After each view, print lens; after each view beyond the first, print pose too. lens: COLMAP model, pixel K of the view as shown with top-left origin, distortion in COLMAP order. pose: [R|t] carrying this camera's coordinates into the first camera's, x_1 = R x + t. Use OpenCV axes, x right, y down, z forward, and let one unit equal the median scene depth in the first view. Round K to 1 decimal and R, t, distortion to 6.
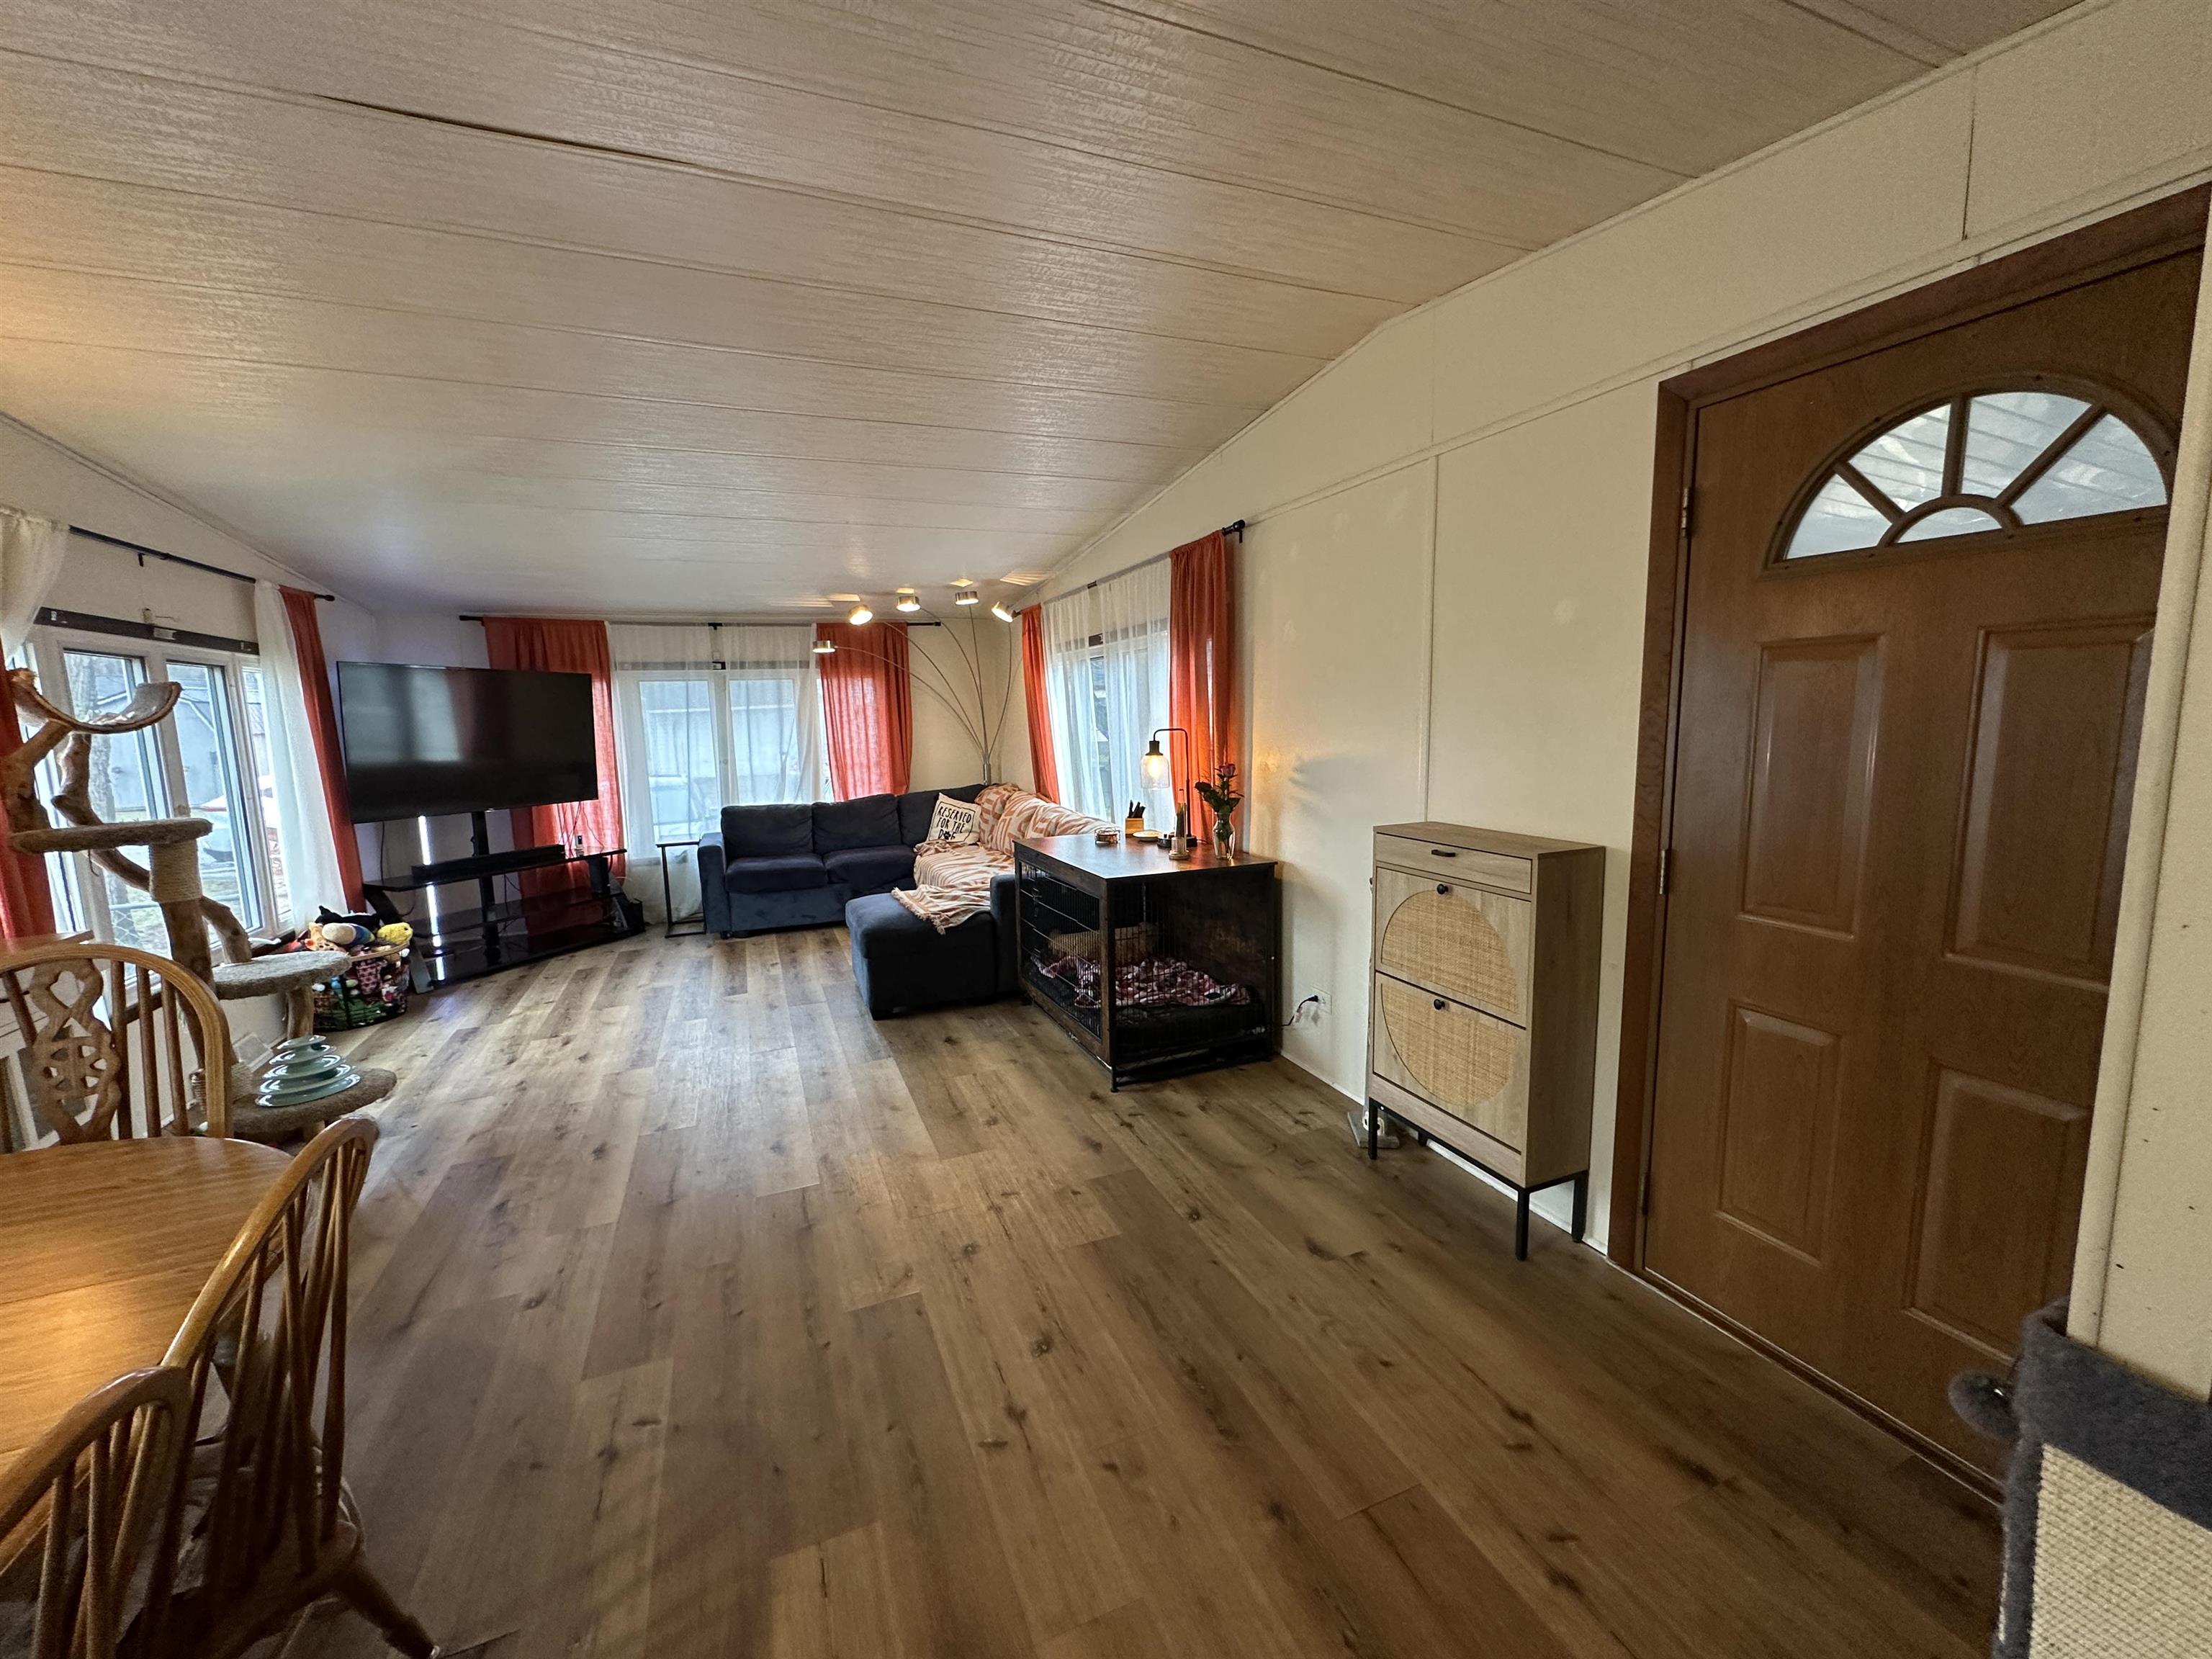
lens RADIAL K [[877.1, 0, 1103.7], [0, 877.1, 828.8], [0, 0, 1]] dist [-0.005931, 0.000690]
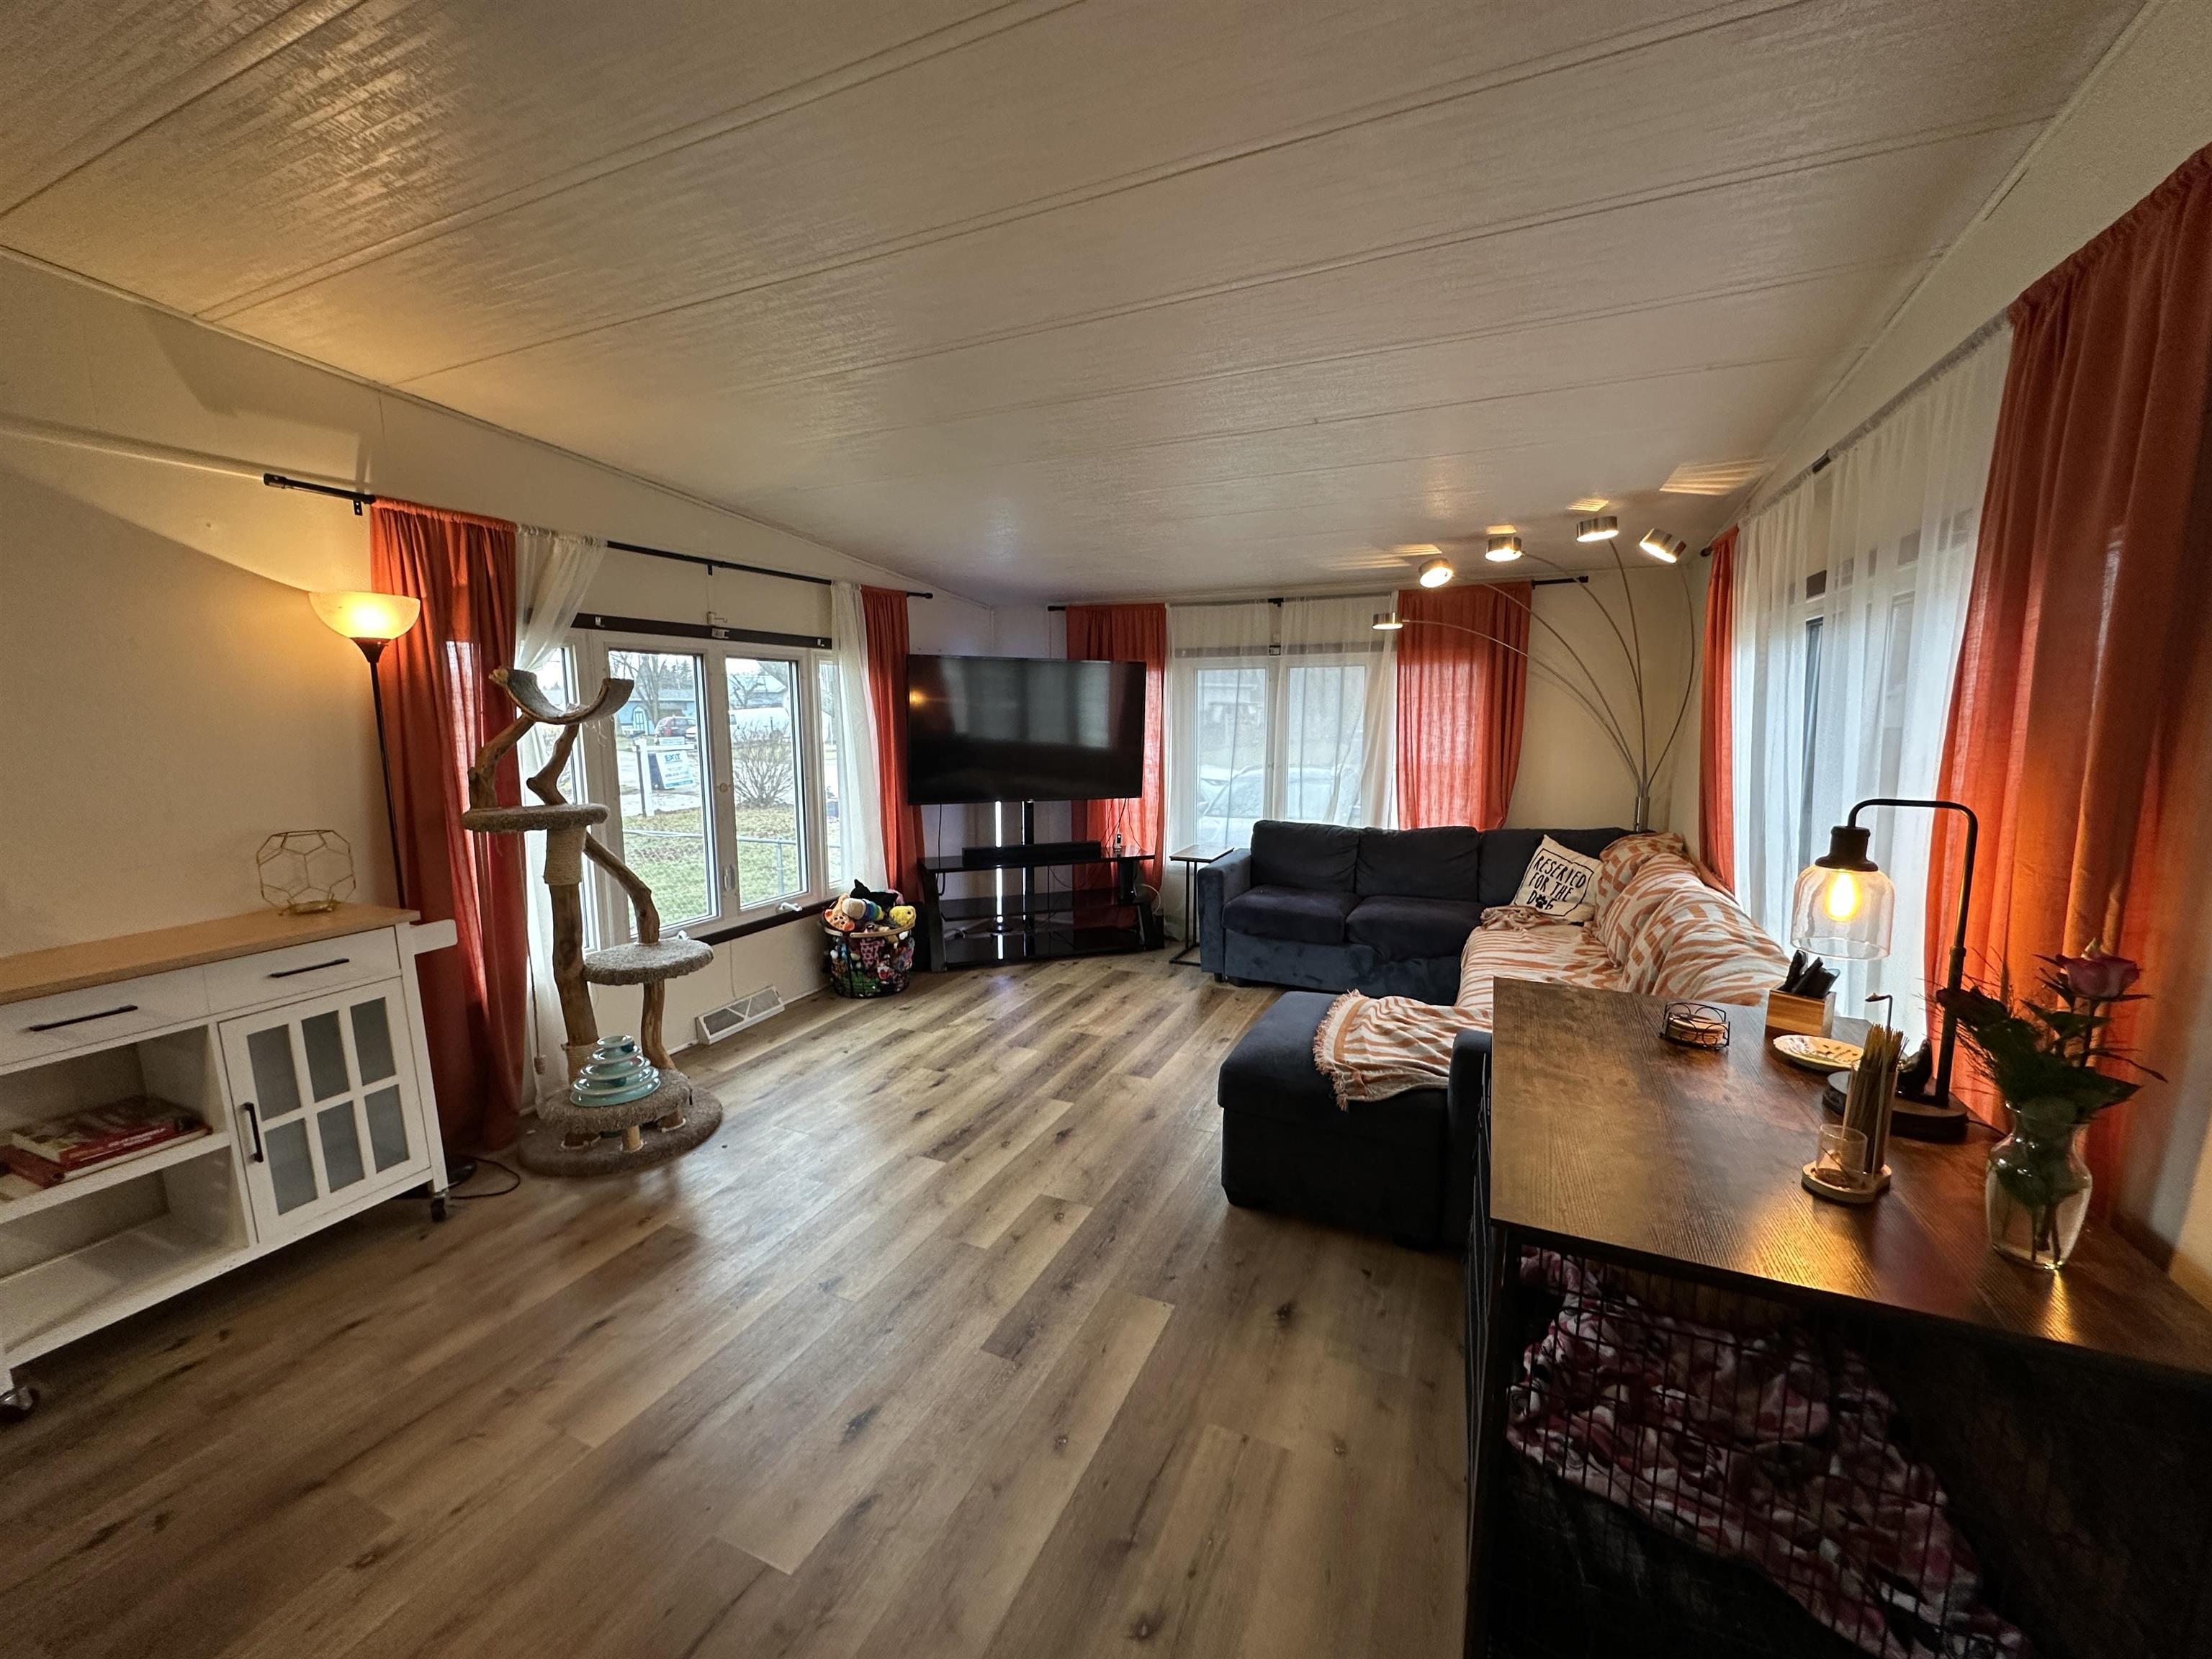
lens RADIAL K [[877.1, 0, 1106.5], [0, 877.1, 829.7], [0, 0, 1]] dist [-0.005931, 0.000690]
pose [[0.683432, 0.125498, -0.719146, 0.096412], [-0.111696, 0.991490, 0.066875, -0.079615], [0.721418, 0.034622, 0.691634, 0.453476]]
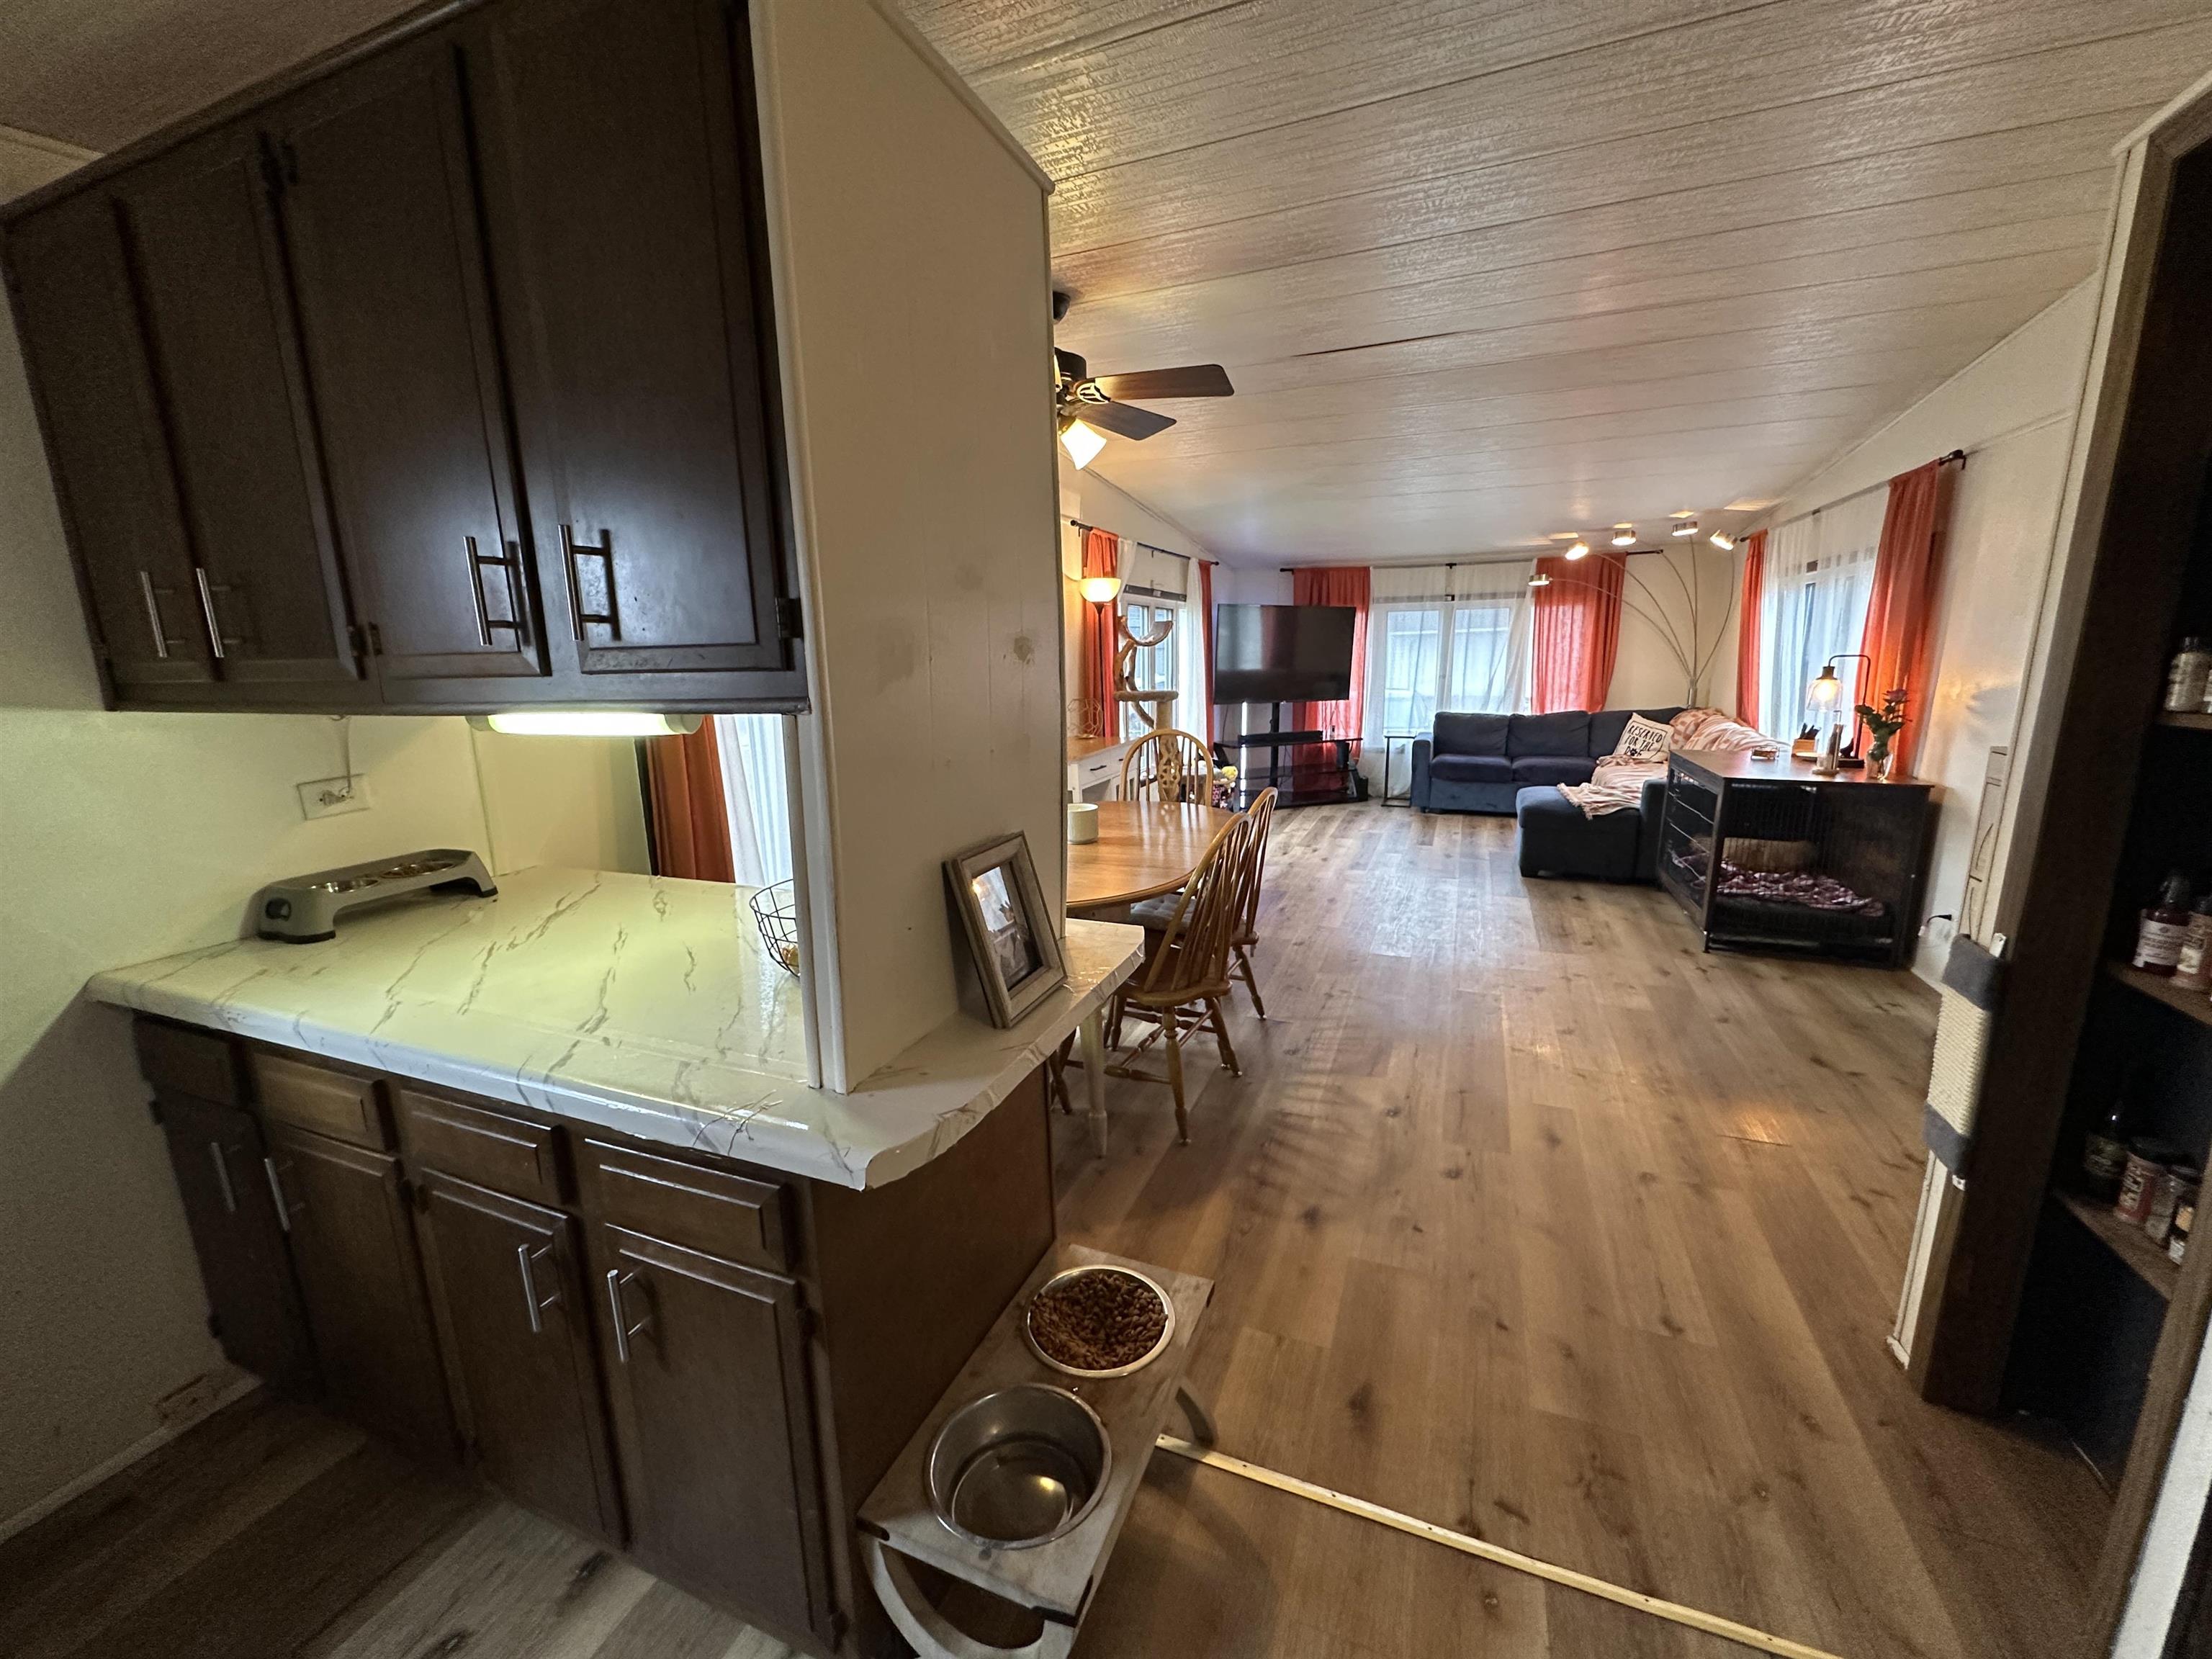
lens RADIAL K [[877.1, 0, 1104.6], [0, 877.1, 827.8], [0, 0, 1]] dist [-0.005931, 0.000690]
pose [[0.708423, 0.154186, -0.688740, 0.174243], [-0.094501, 0.987781, 0.123929, 0.041021], [0.699433, -0.022708, 0.714338, -0.344984]]
